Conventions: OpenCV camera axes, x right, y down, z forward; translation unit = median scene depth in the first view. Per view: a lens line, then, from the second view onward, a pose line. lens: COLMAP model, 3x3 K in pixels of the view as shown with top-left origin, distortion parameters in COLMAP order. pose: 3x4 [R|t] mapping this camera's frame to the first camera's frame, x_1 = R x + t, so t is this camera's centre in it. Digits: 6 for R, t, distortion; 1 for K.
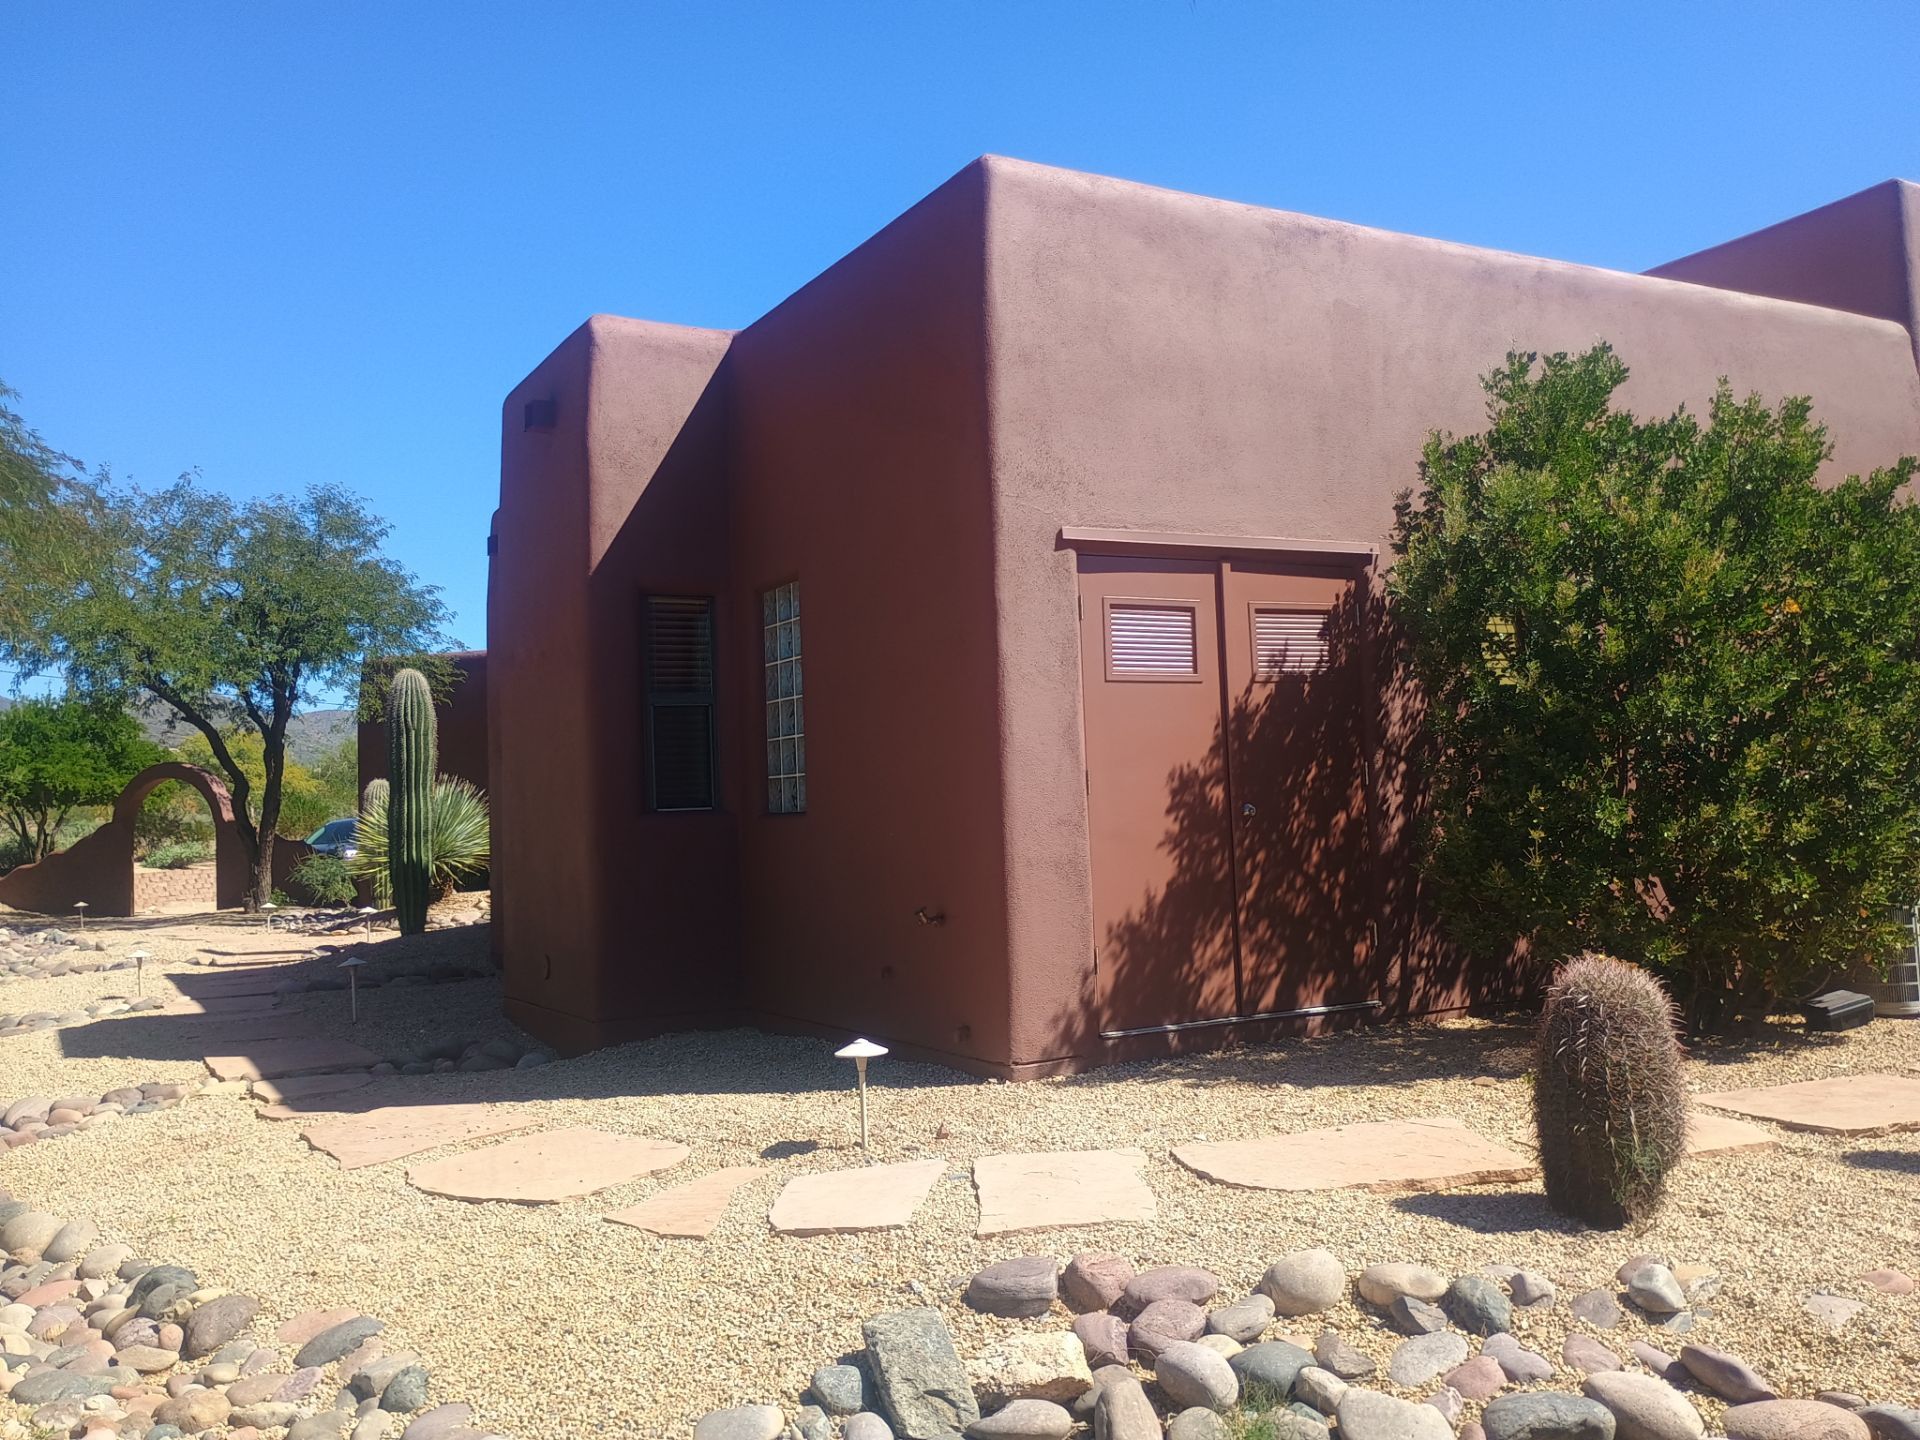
lens RADIAL K [[1487.1, 0, 960.0], [0, 1487.1, 720.0], [0, 0, 1]] dist [-0.006171, 0.000886]
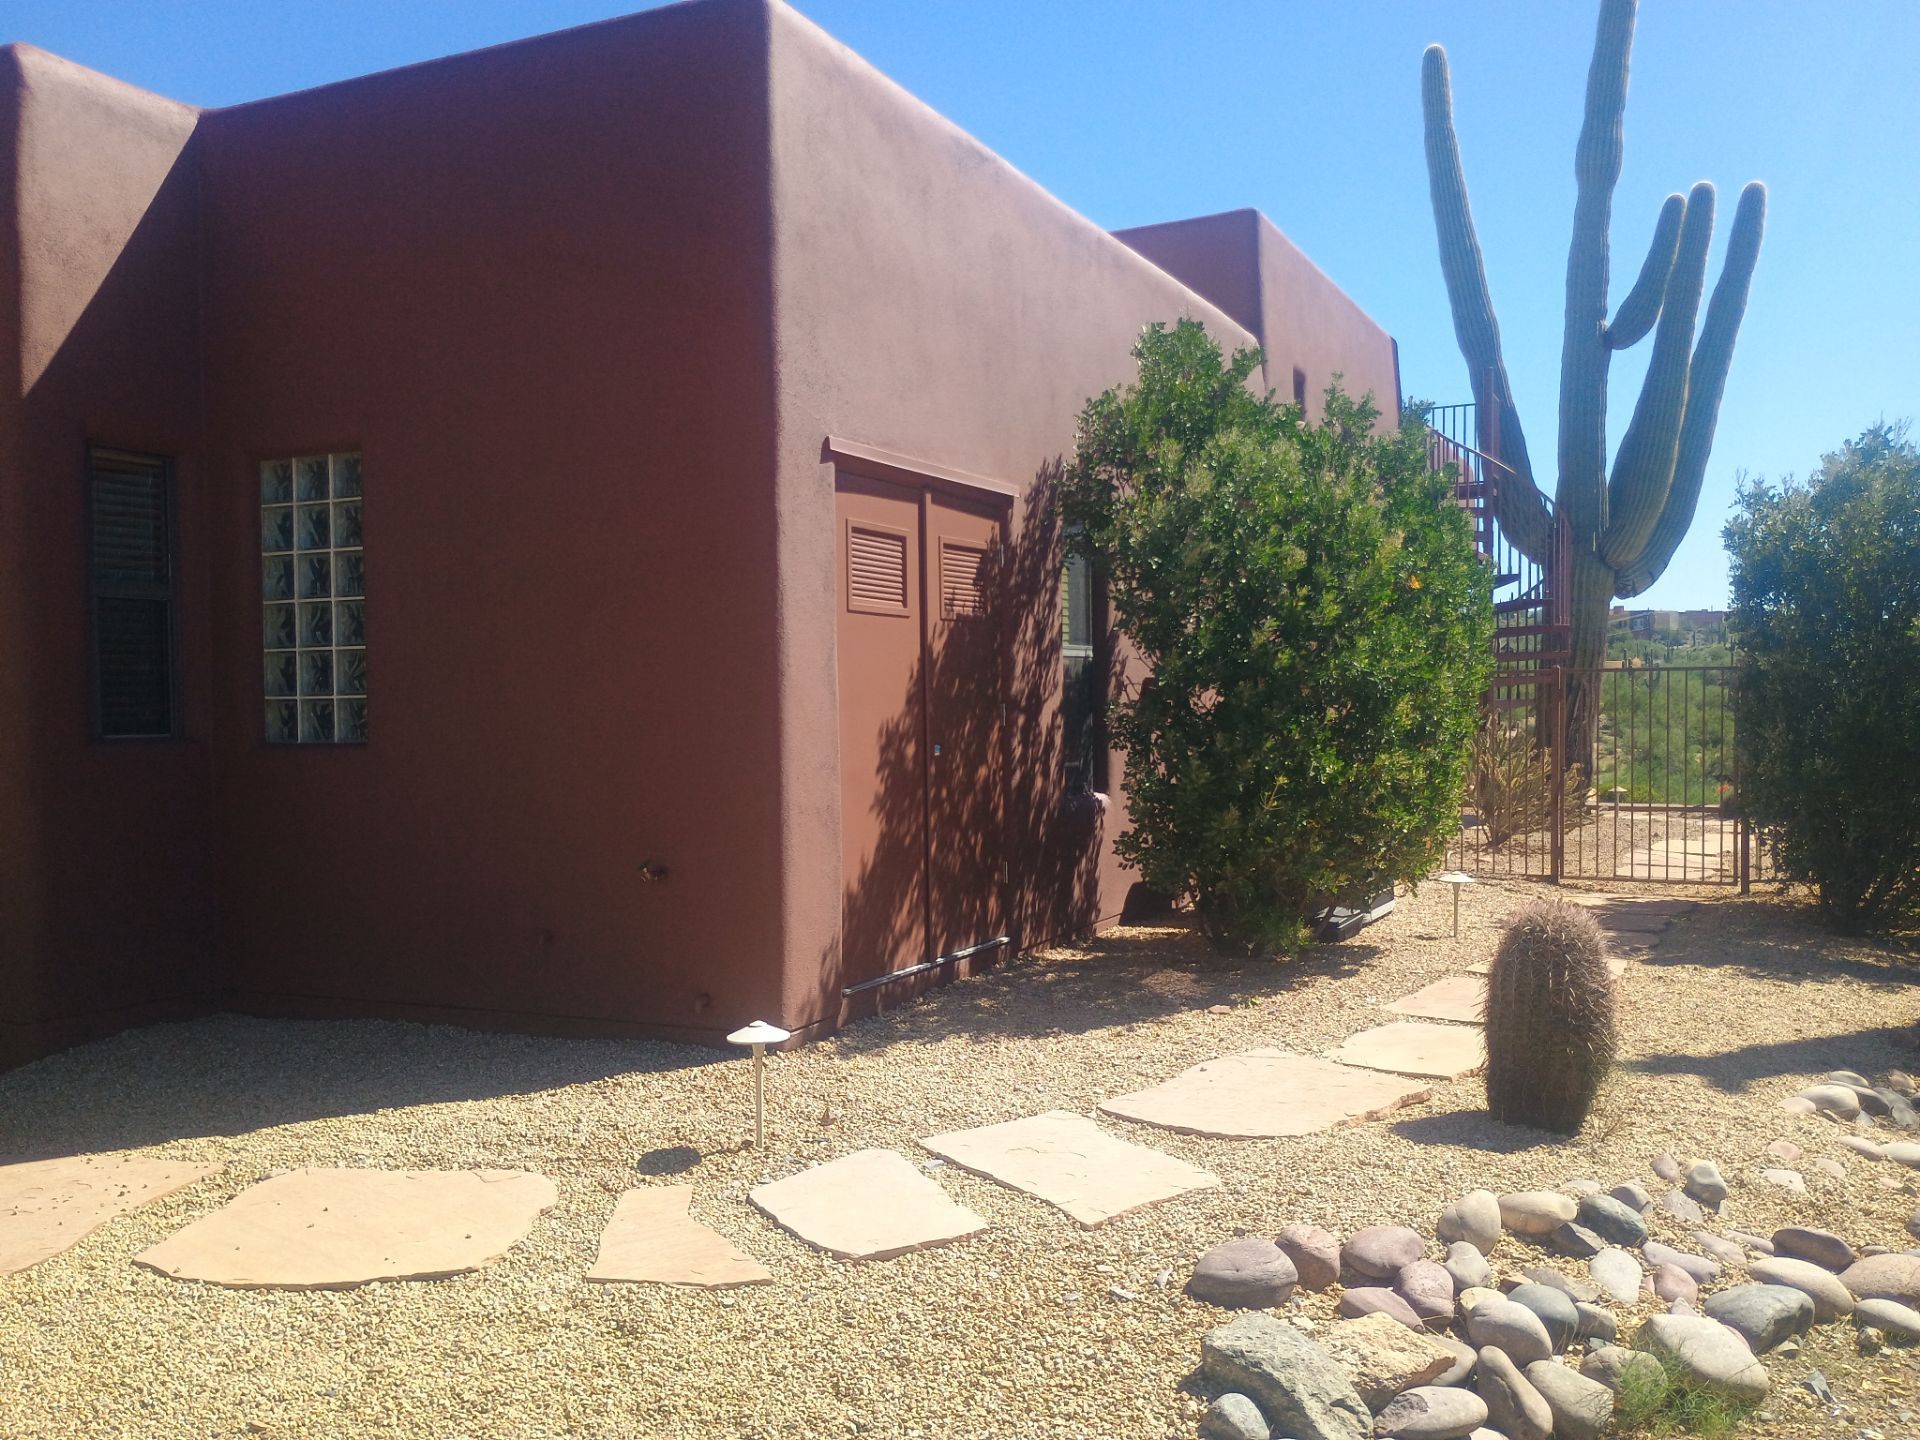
lens RADIAL K [[1510.5, 0, 960.1], [0, 1510.5, 750.3], [0, 0, 1]] dist [0.007334, -0.004286]
pose [[0.847614, 0.013175, 0.530449, -0.334822], [-0.050250, 0.997192, 0.055528, 0.004309], [-0.528228, -0.073721, 0.845896, 0.167741]]
